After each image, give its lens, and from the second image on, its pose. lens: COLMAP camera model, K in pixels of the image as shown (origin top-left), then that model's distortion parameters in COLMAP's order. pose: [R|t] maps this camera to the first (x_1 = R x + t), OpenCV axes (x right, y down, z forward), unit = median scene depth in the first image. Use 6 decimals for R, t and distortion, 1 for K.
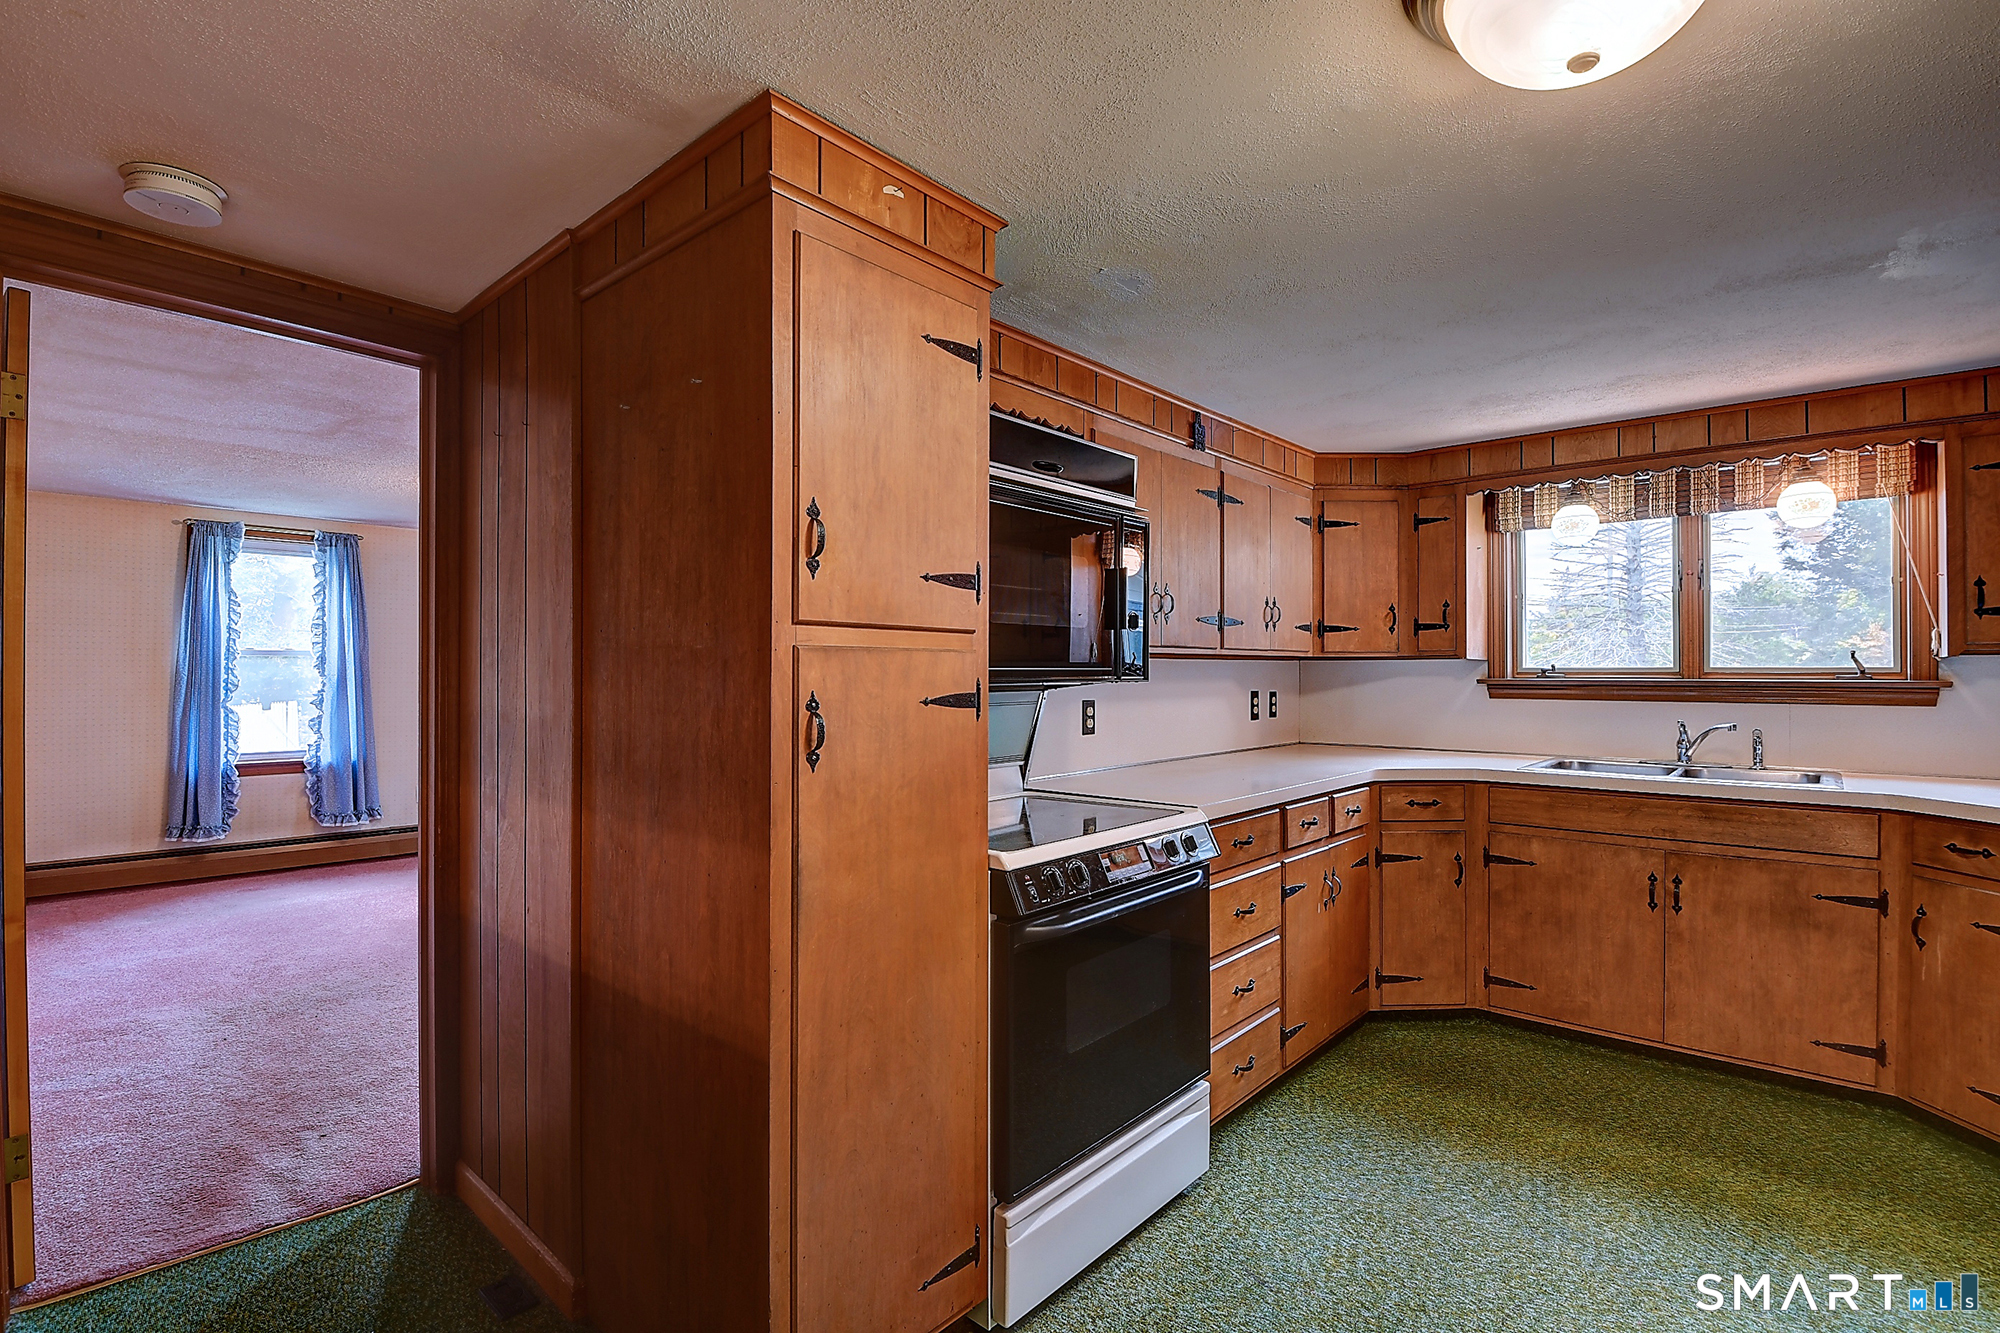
lens RADIAL K [[915.7, 0, 1004.3], [0, 915.7, 667.6], [0, 0, 1]] dist [-0.009698, -0.004751]
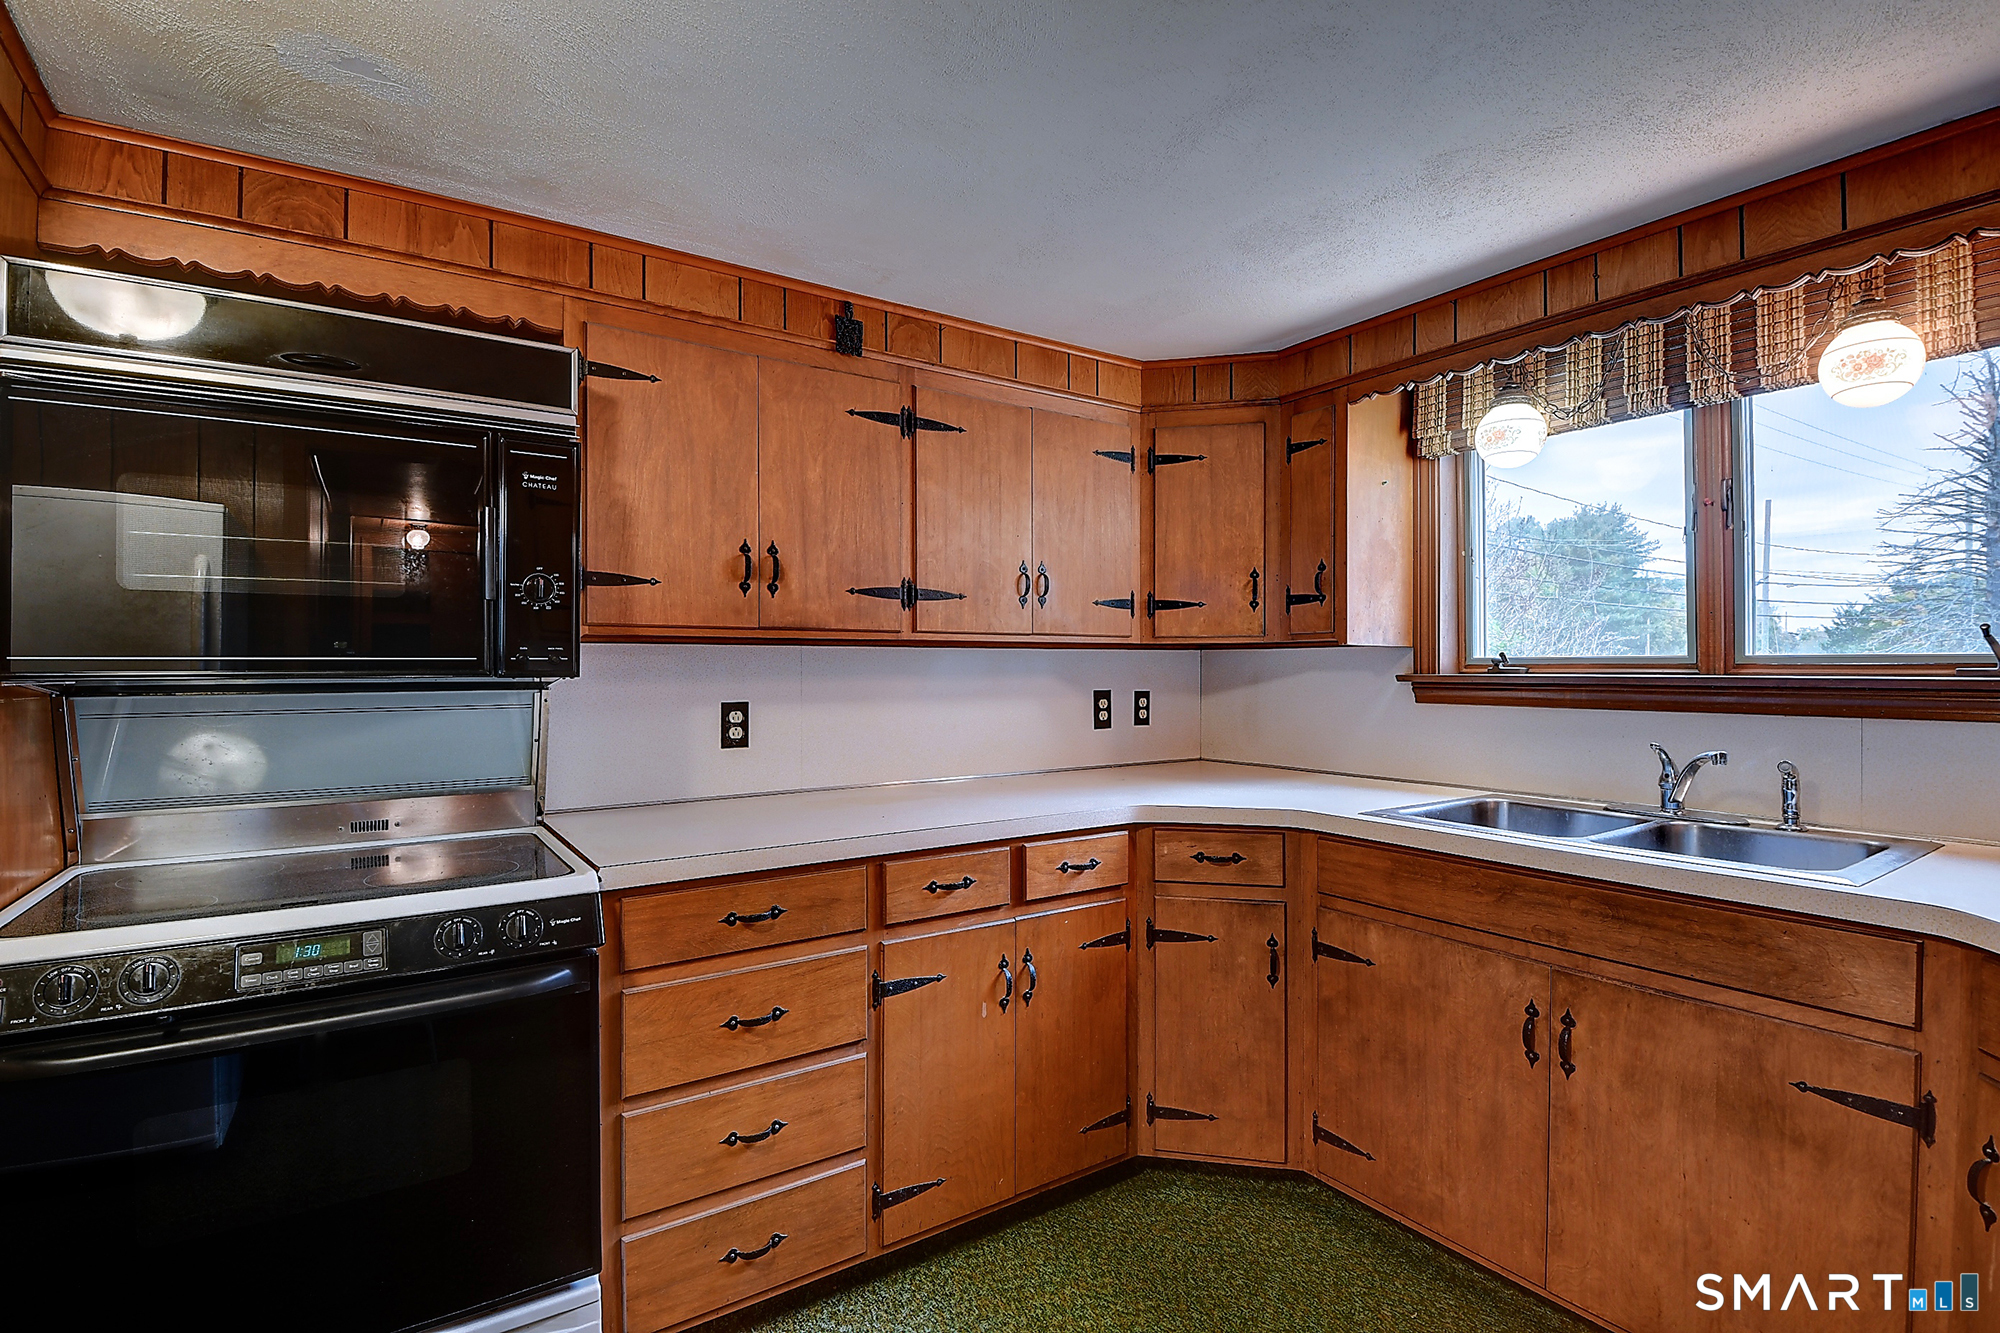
lens RADIAL K [[915.7, 0, 1009.1], [0, 915.7, 668.2], [0, 0, 1]] dist [-0.009698, -0.004751]
pose [[0.970904, -0.000504, -0.239469, 0.477974], [0.001611, 0.999989, 0.004427, 0.004904], [0.239464, -0.004684, 0.970894, 0.312855]]
